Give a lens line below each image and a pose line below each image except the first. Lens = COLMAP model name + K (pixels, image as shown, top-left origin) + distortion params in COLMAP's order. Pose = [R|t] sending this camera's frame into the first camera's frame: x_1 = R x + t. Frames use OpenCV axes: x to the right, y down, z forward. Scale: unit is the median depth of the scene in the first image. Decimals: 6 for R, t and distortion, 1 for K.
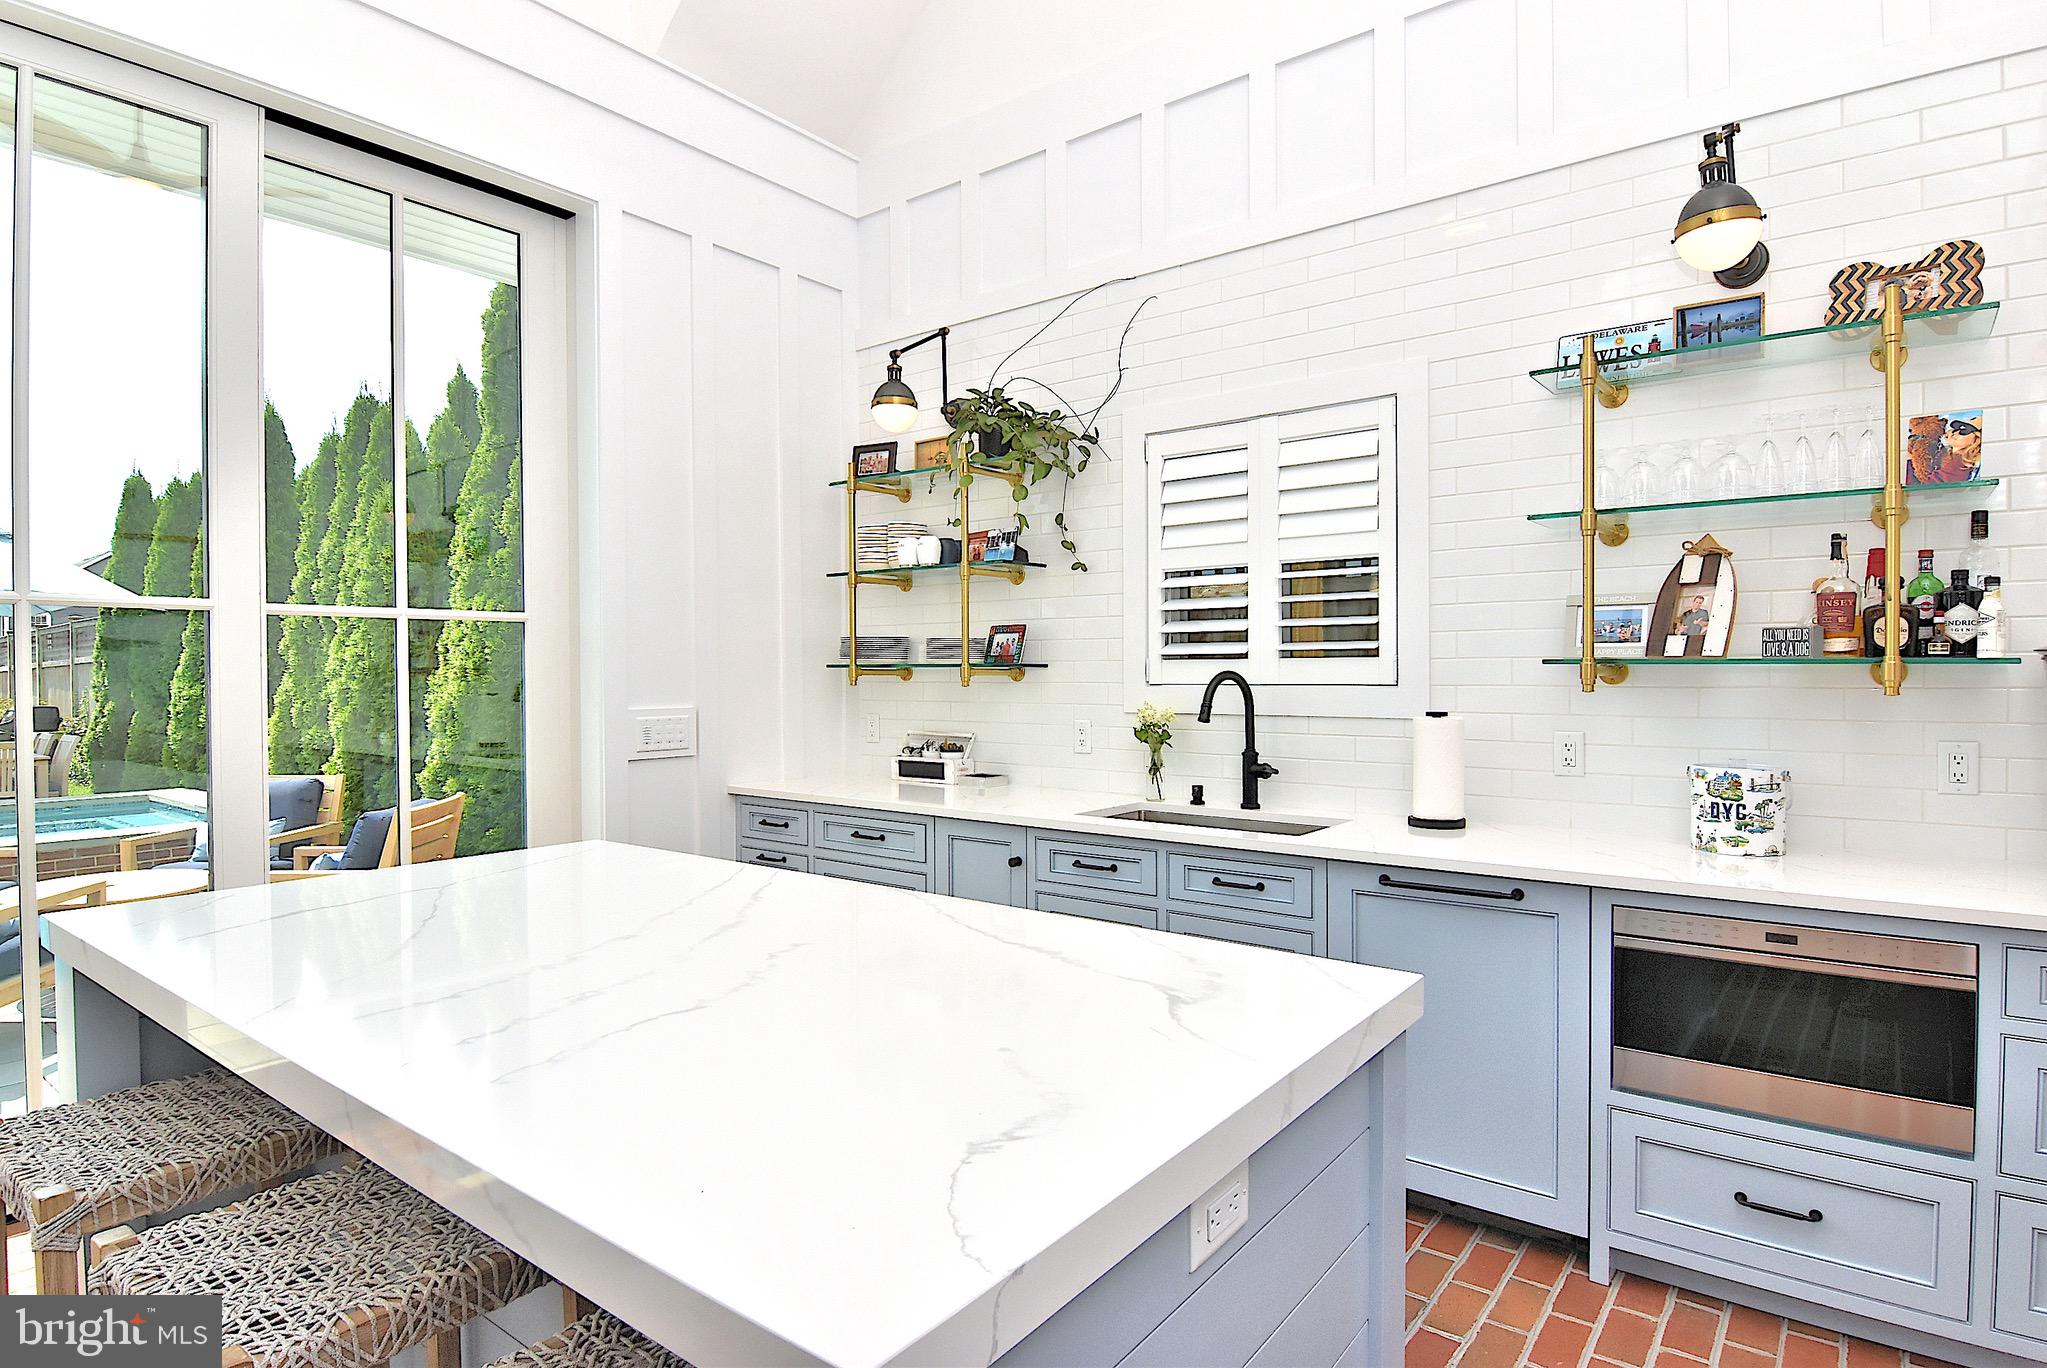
lens RADIAL K [[1088.3, 0, 1029.5], [0, 1088.3, 685.2], [0, 0, 1]] dist [0.002712, -0.019957]
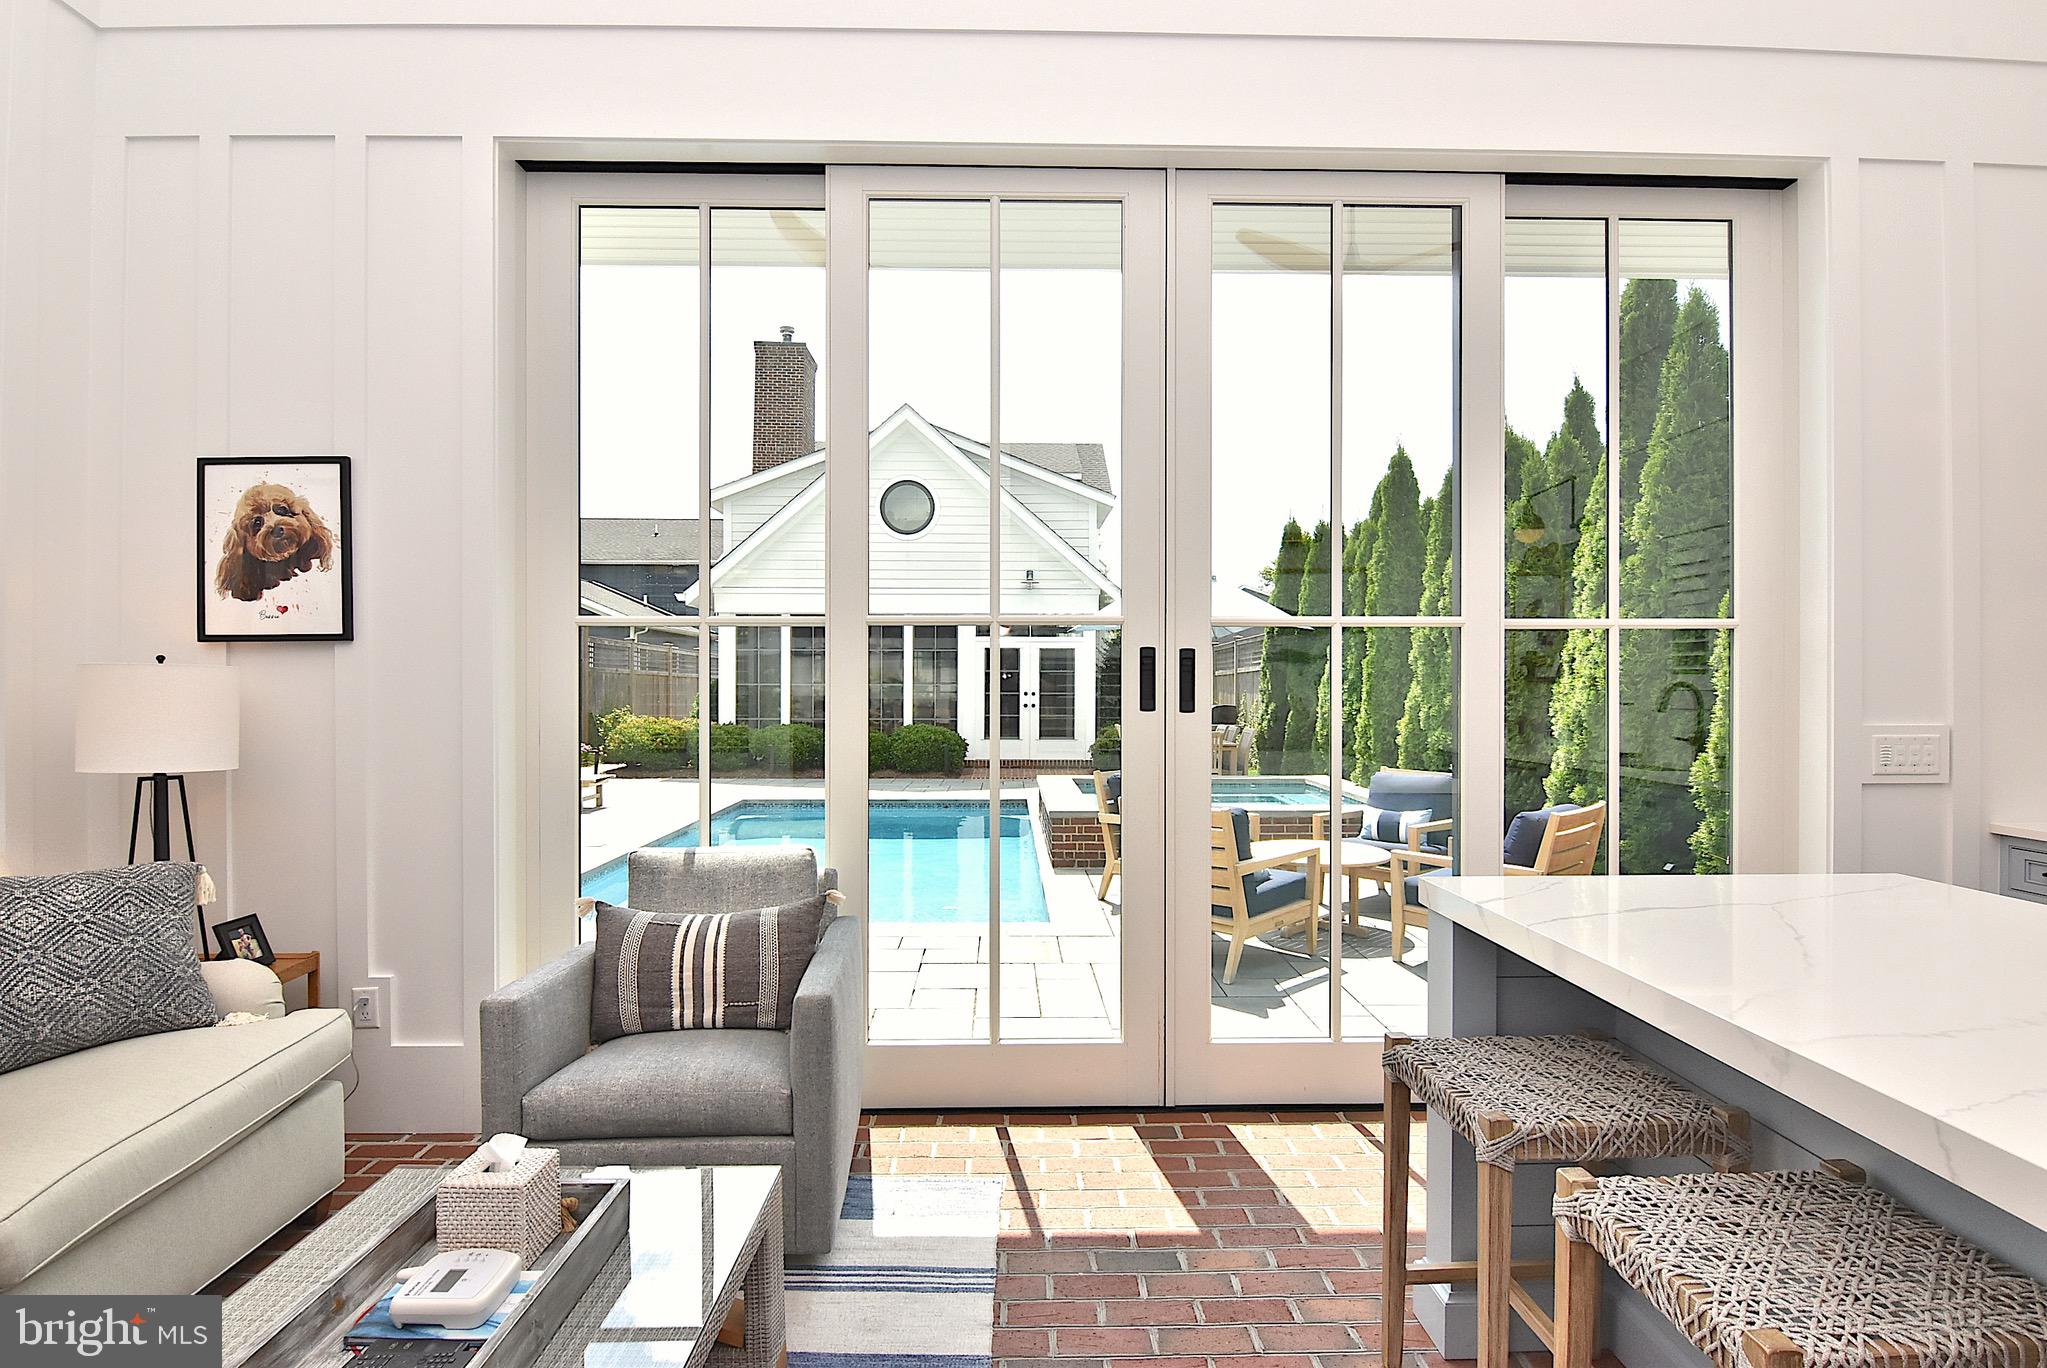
lens RADIAL K [[1088.3, 0, 1029.5], [0, 1088.3, 685.2], [0, 0, 1]] dist [0.002712, -0.019957]
pose [[0.627439, 0.008275, -0.778621, -0.111503], [-0.014755, 0.999890, -0.001264, 0.001219], [0.778526, 0.012282, 0.627493, -0.063886]]
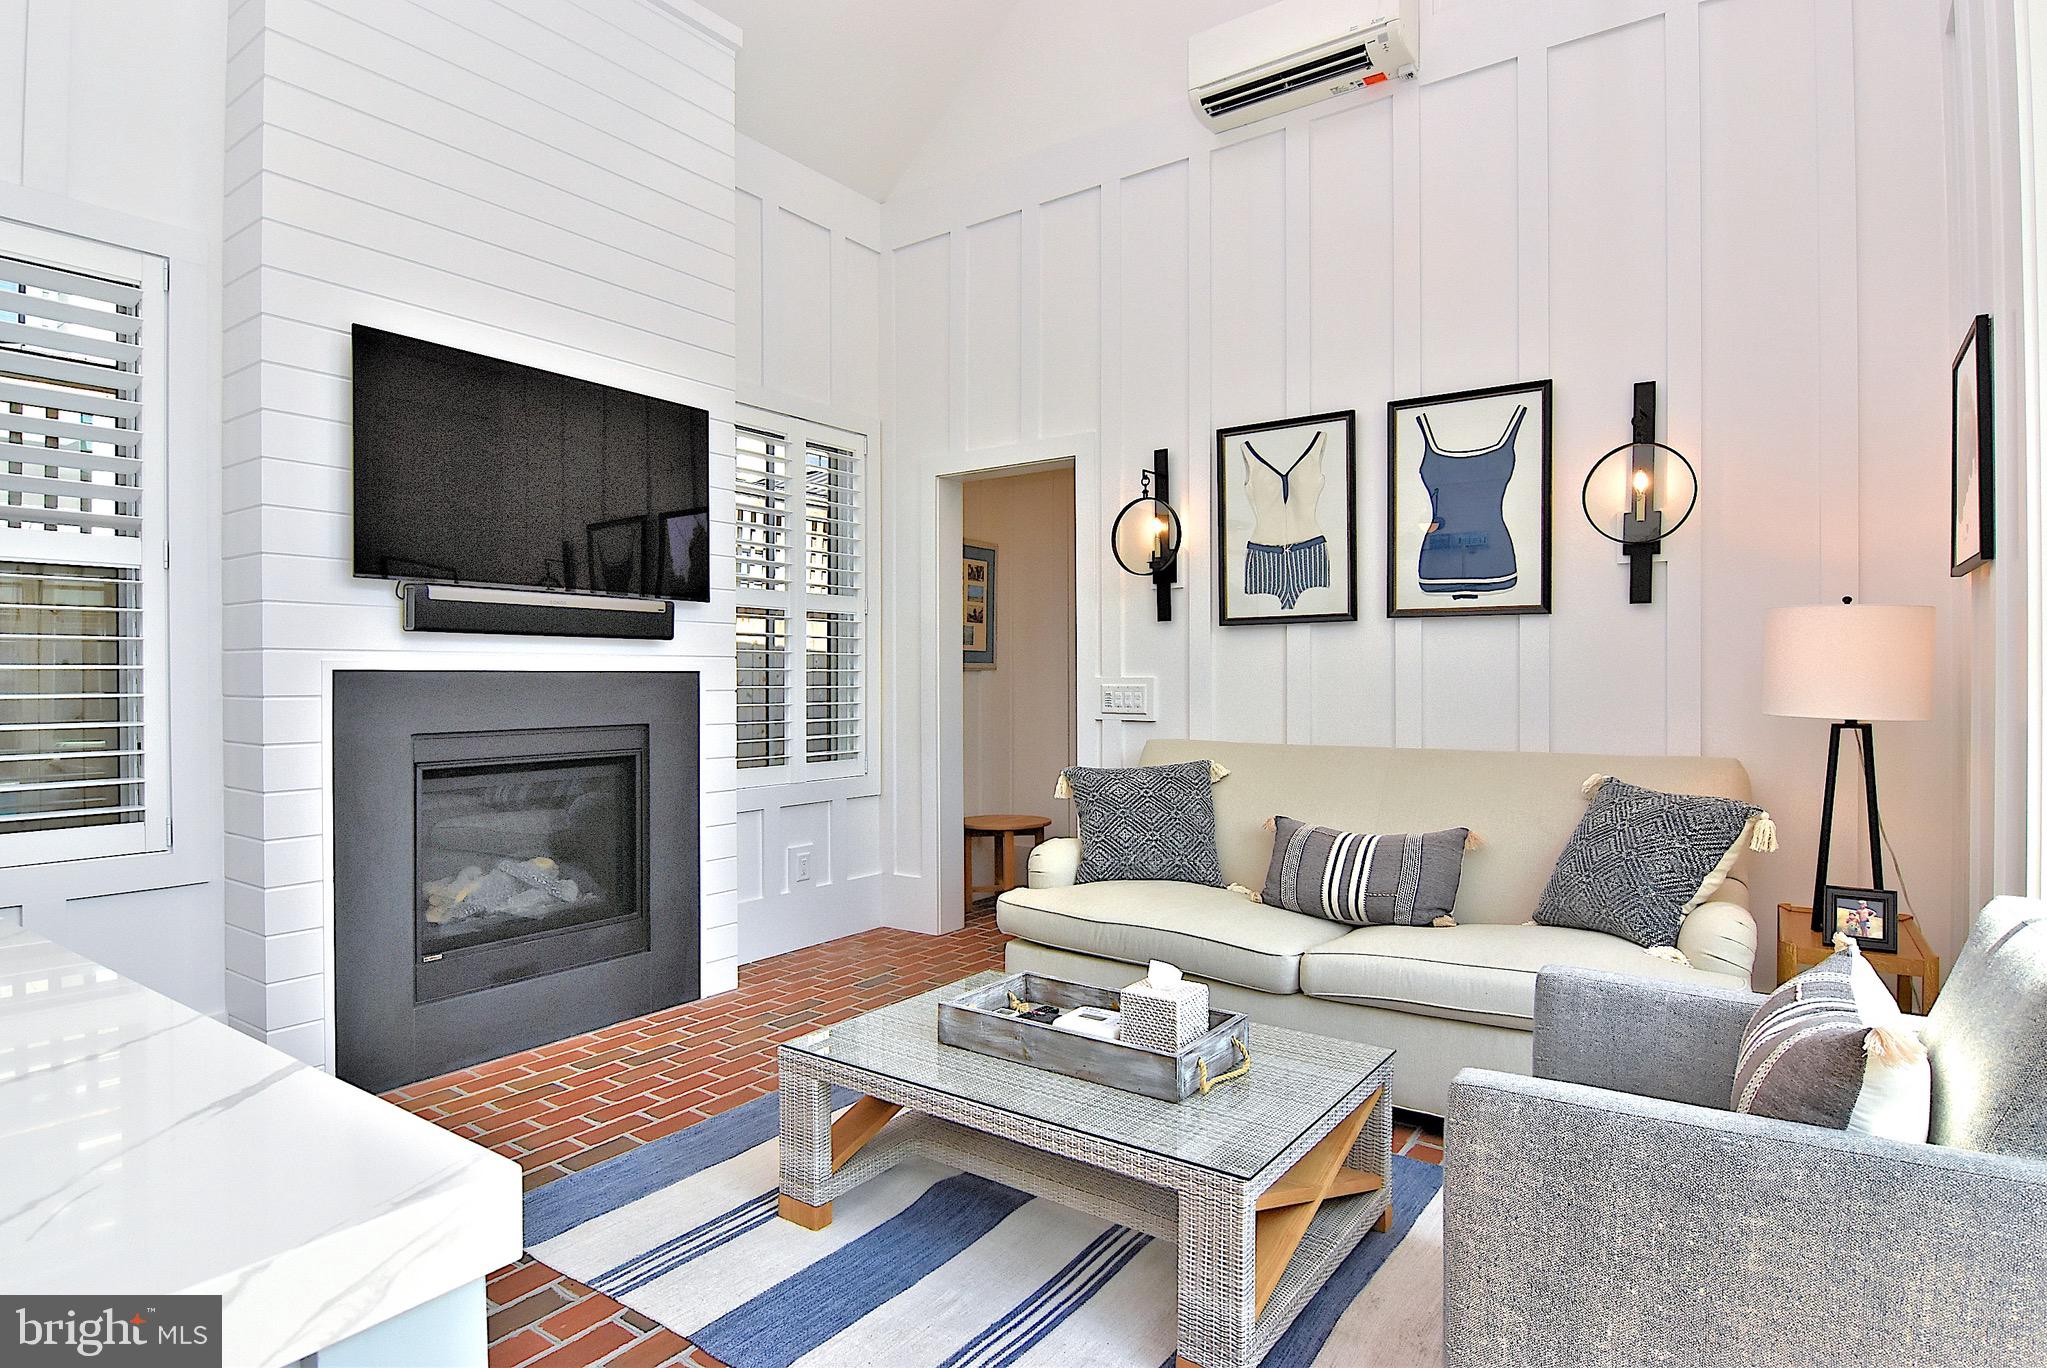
lens RADIAL K [[1088.3, 0, 1029.5], [0, 1088.3, 685.2], [0, 0, 1]] dist [0.002712, -0.019957]
pose [[-0.999193, 0.005963, -0.039710, -0.517397], [0.005223, 0.999811, 0.018708, 0.031577], [0.039814, 0.018485, -0.999036, 0.645998]]
